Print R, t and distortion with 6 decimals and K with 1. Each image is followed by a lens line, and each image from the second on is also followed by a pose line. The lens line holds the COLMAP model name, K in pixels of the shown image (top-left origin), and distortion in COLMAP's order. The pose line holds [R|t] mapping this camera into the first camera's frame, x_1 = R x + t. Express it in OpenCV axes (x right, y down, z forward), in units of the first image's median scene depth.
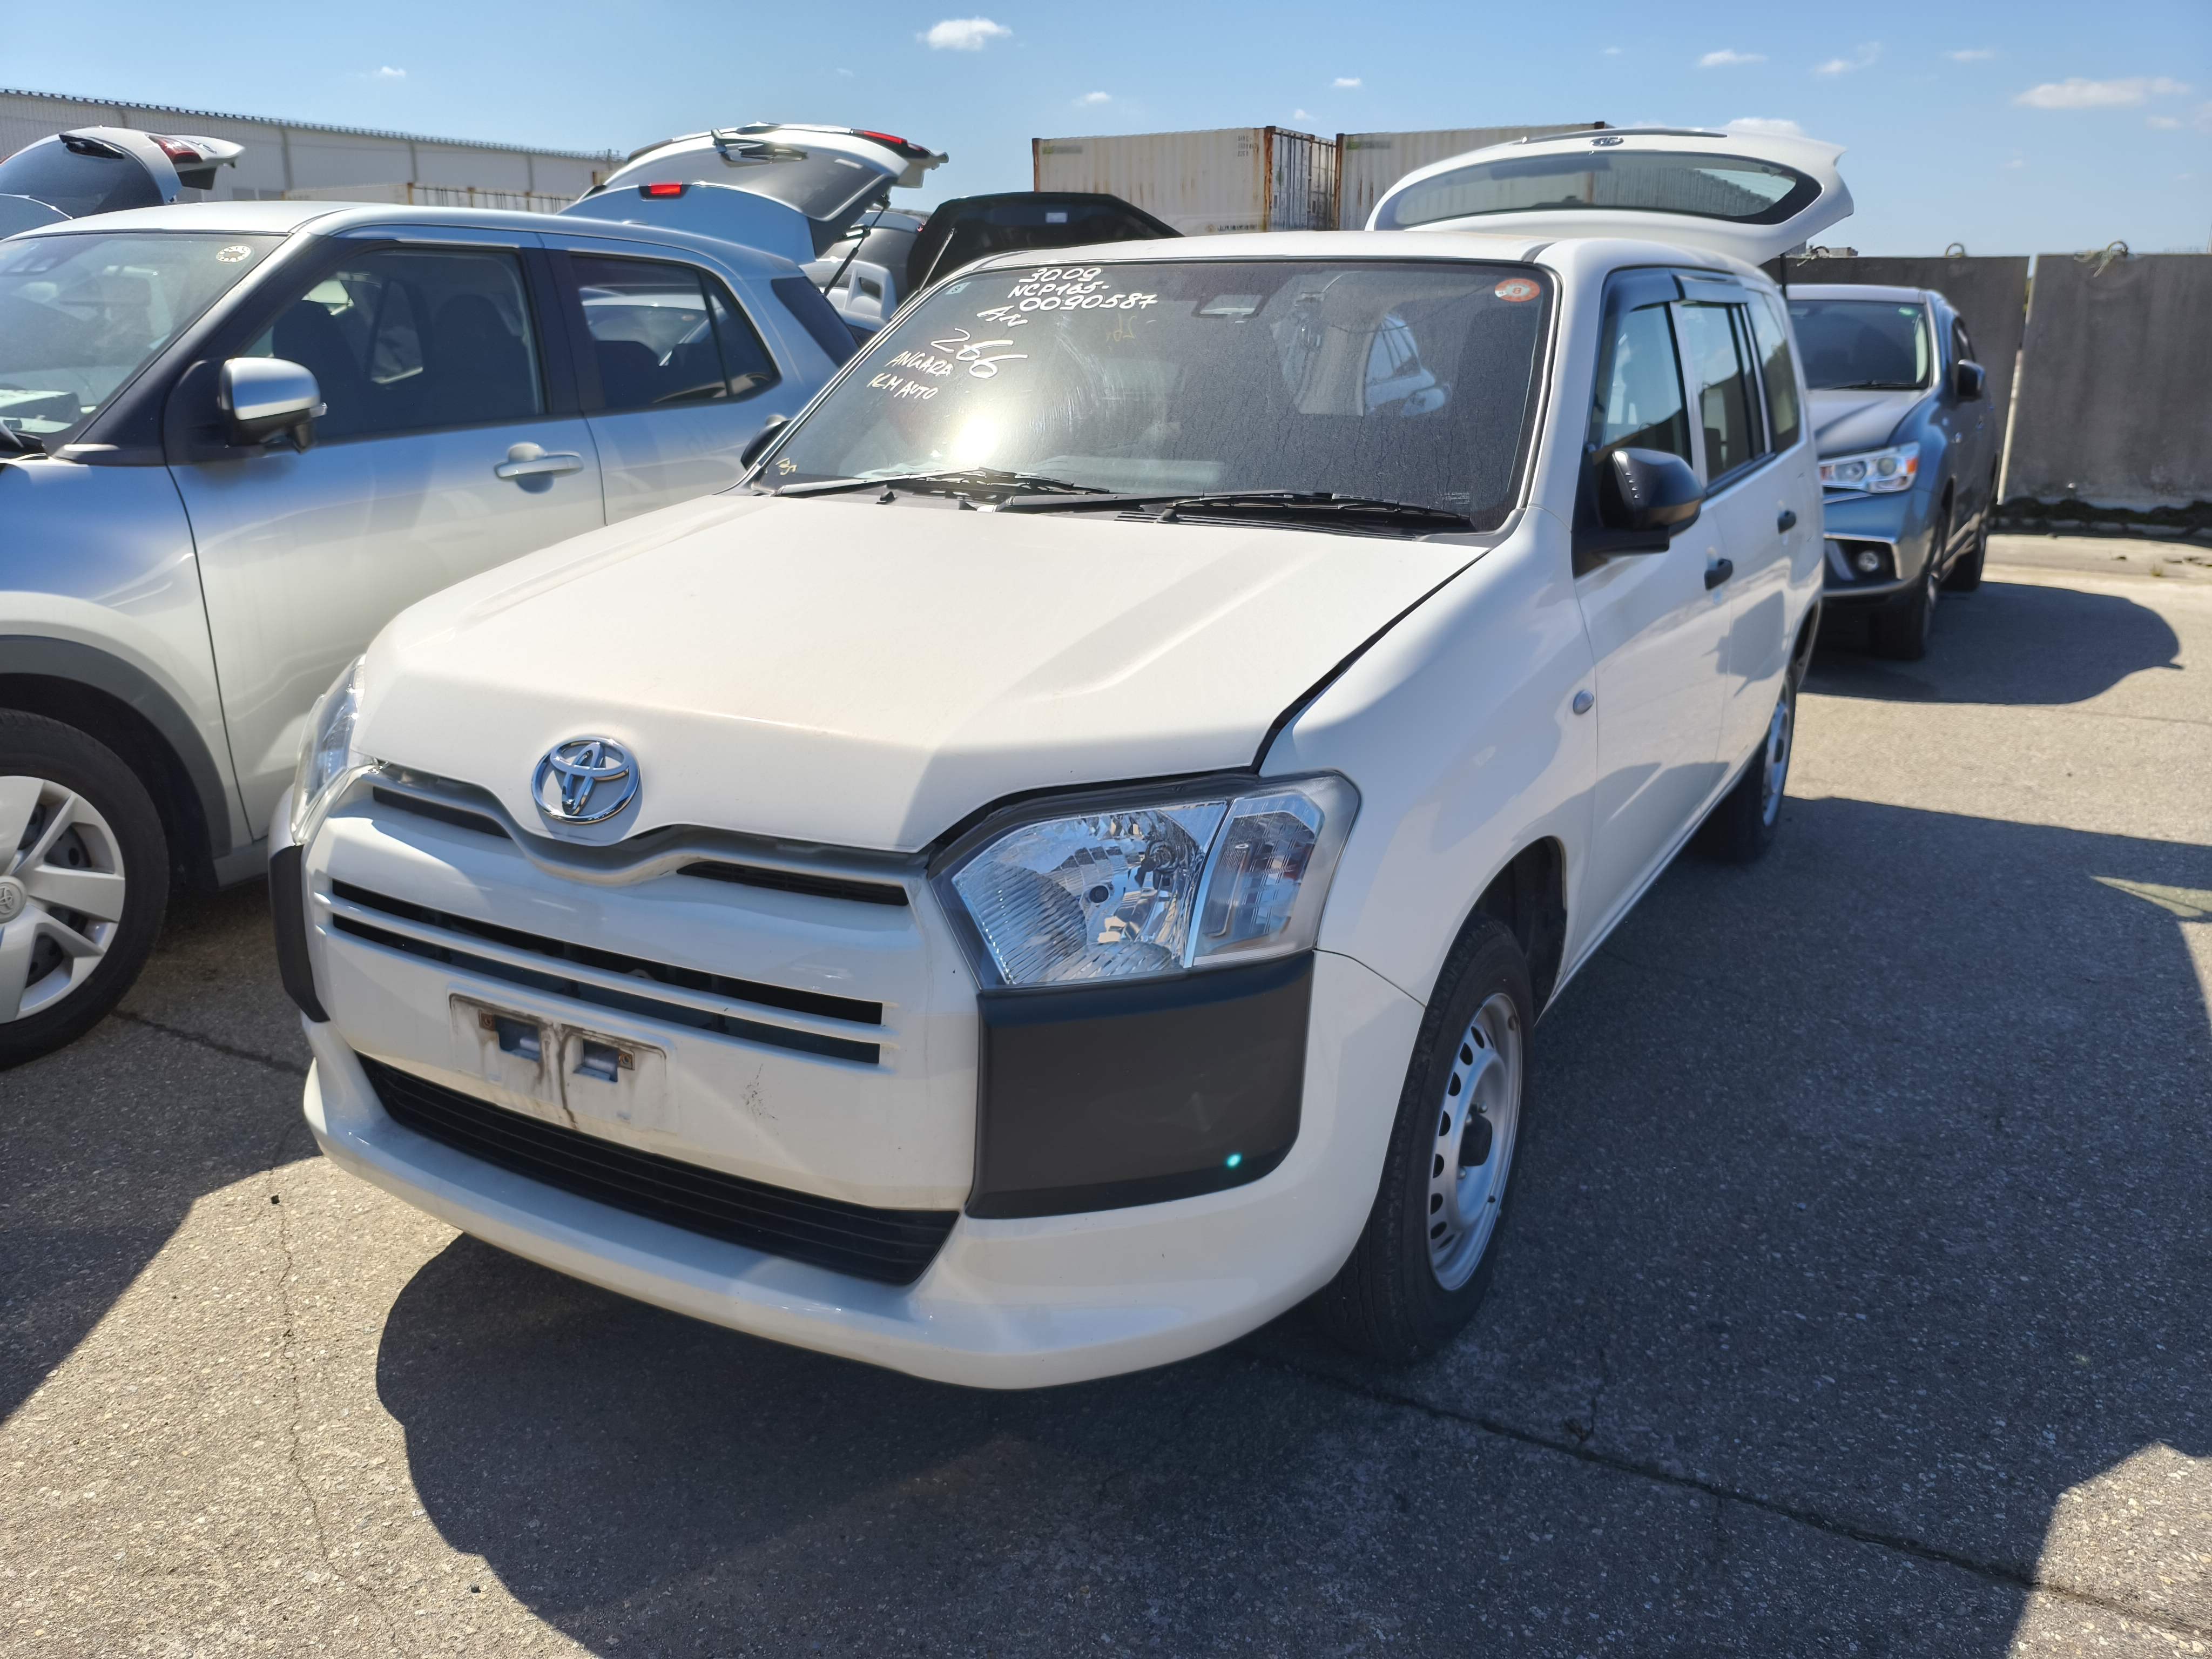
lens RADIAL K [[1842.8, 0, 1106.0], [0, 1842.8, 829.5], [0, 0, 1]] dist [-0.043070, -0.000435]
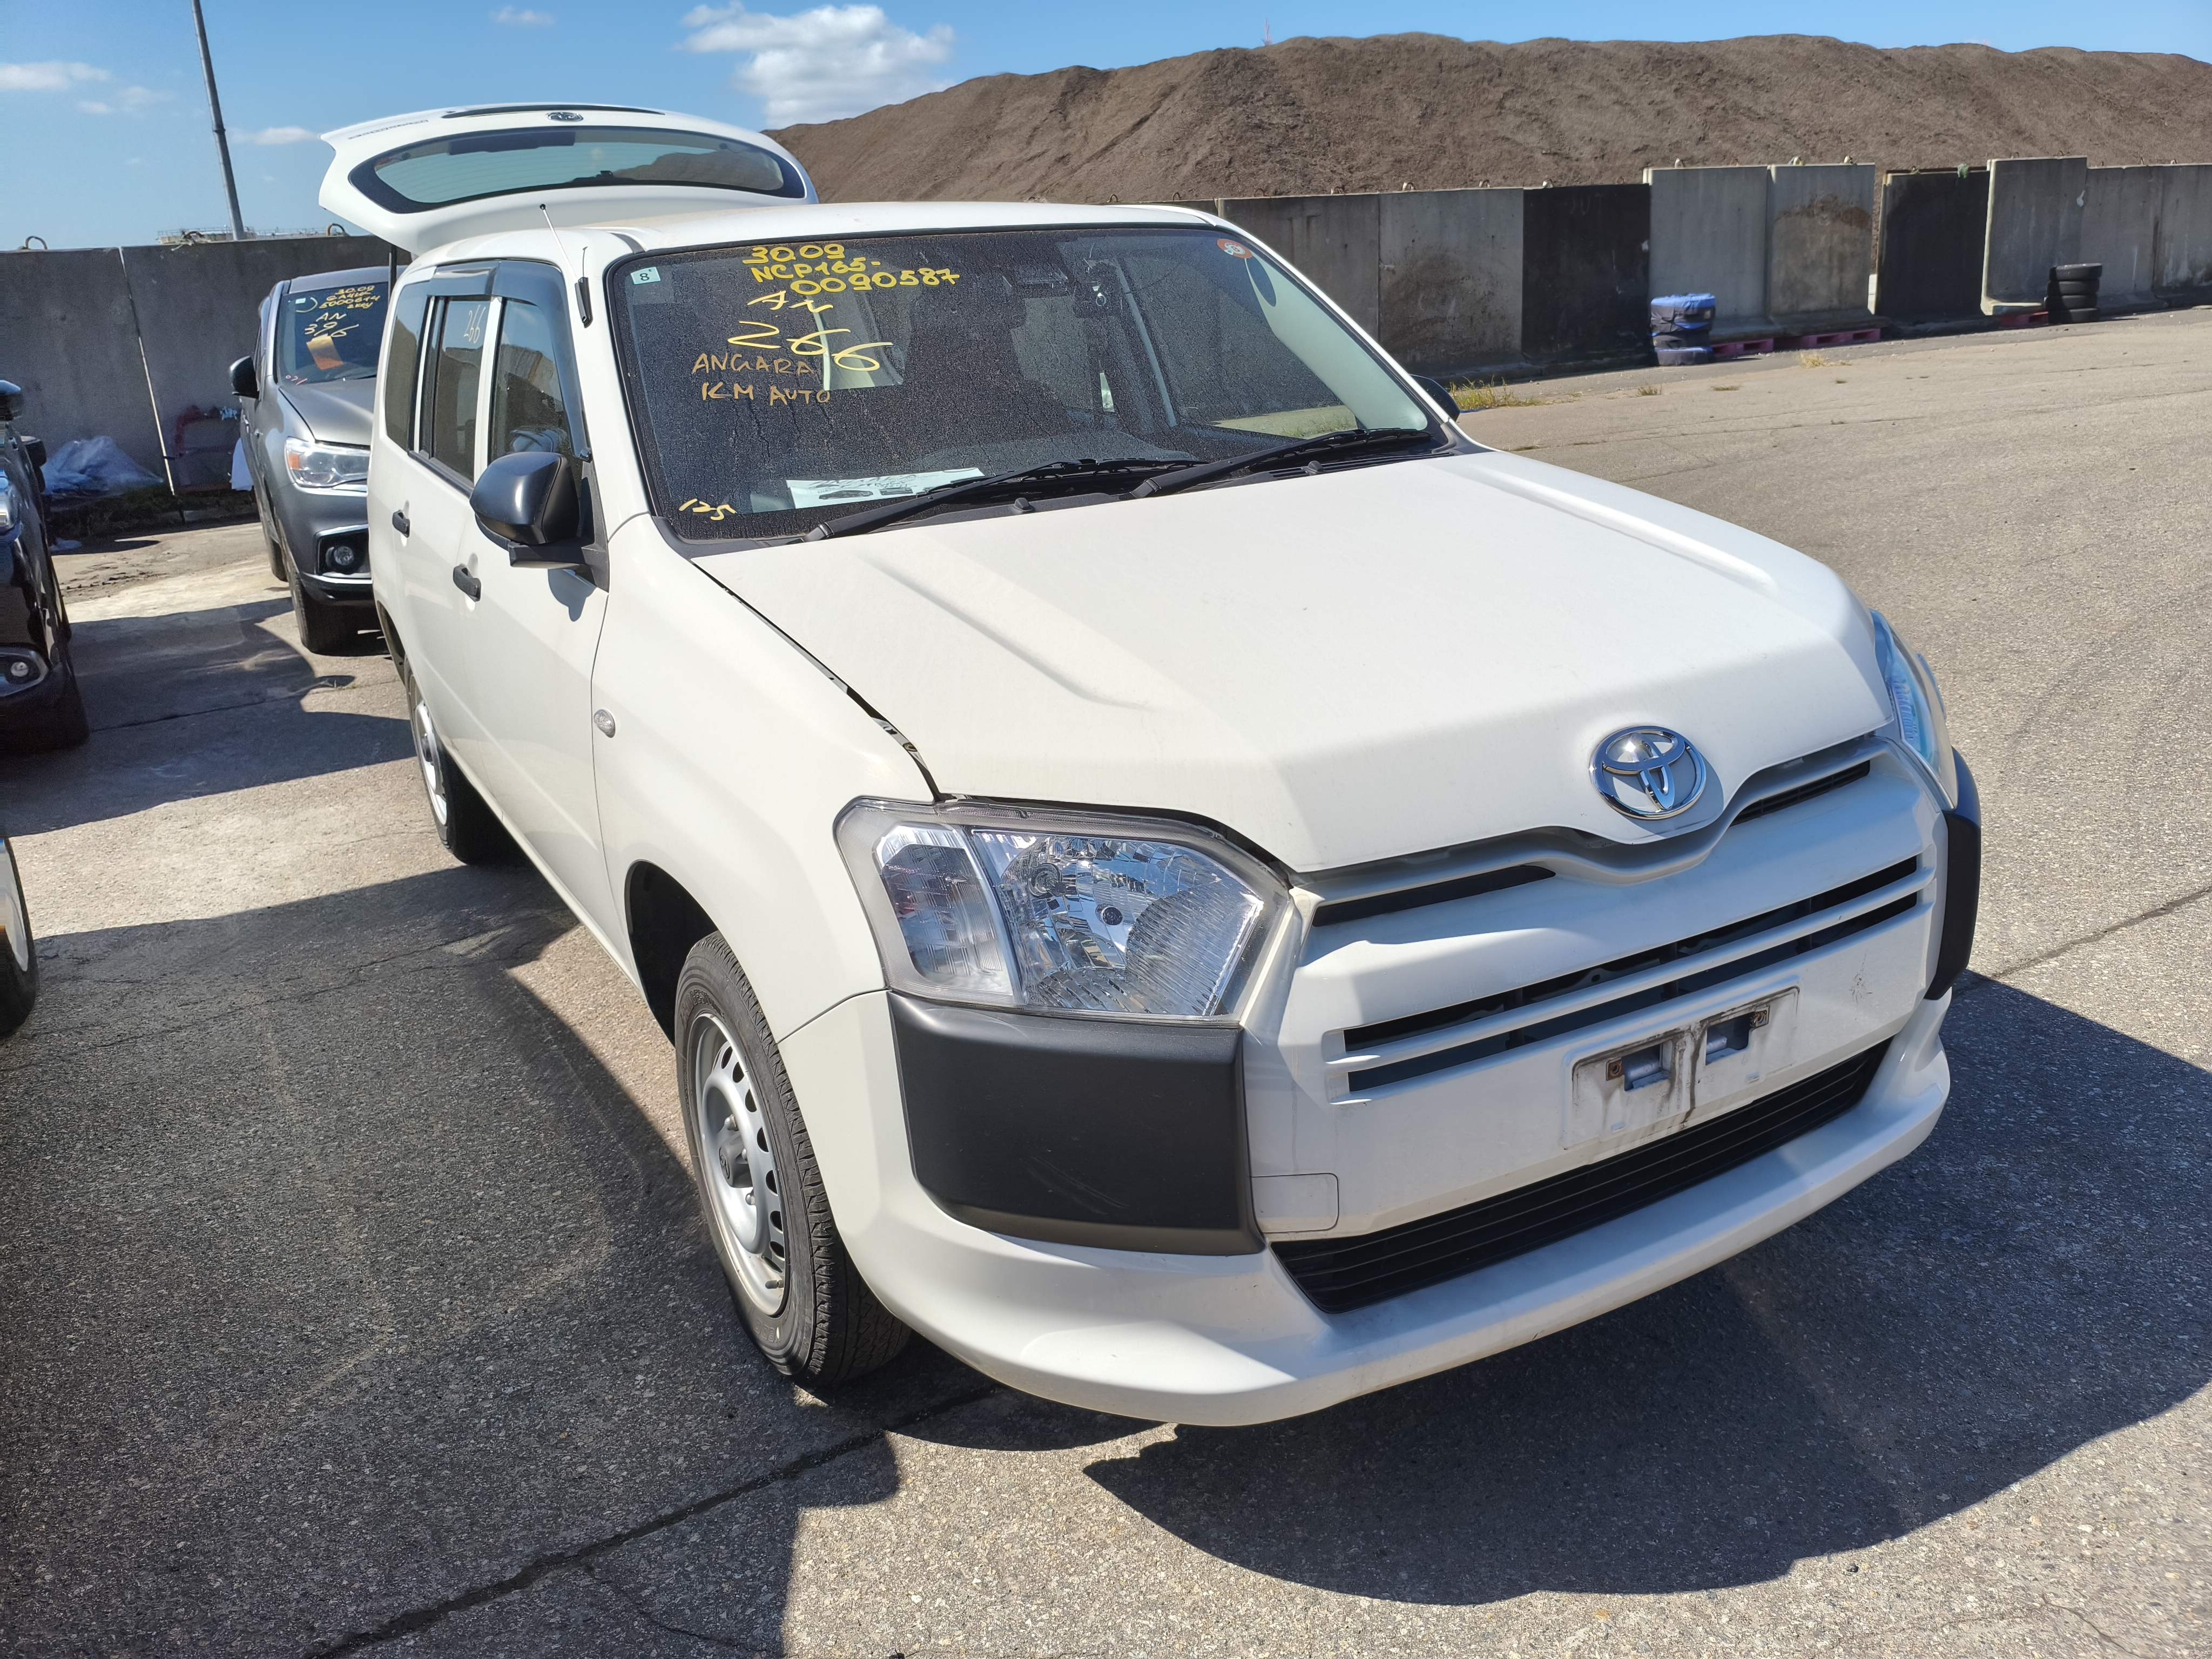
lens RADIAL K [[1718.9, 0, 1024.9], [0, 1718.9, 820.9], [0, 0, 1]] dist [0.108854, -0.273626]
pose [[0.518552, -0.295830, 0.802239, -1.135575], [0.282788, 0.944779, 0.165603, -0.233773], [-0.806929, 0.140989, 0.573574, 0.726197]]
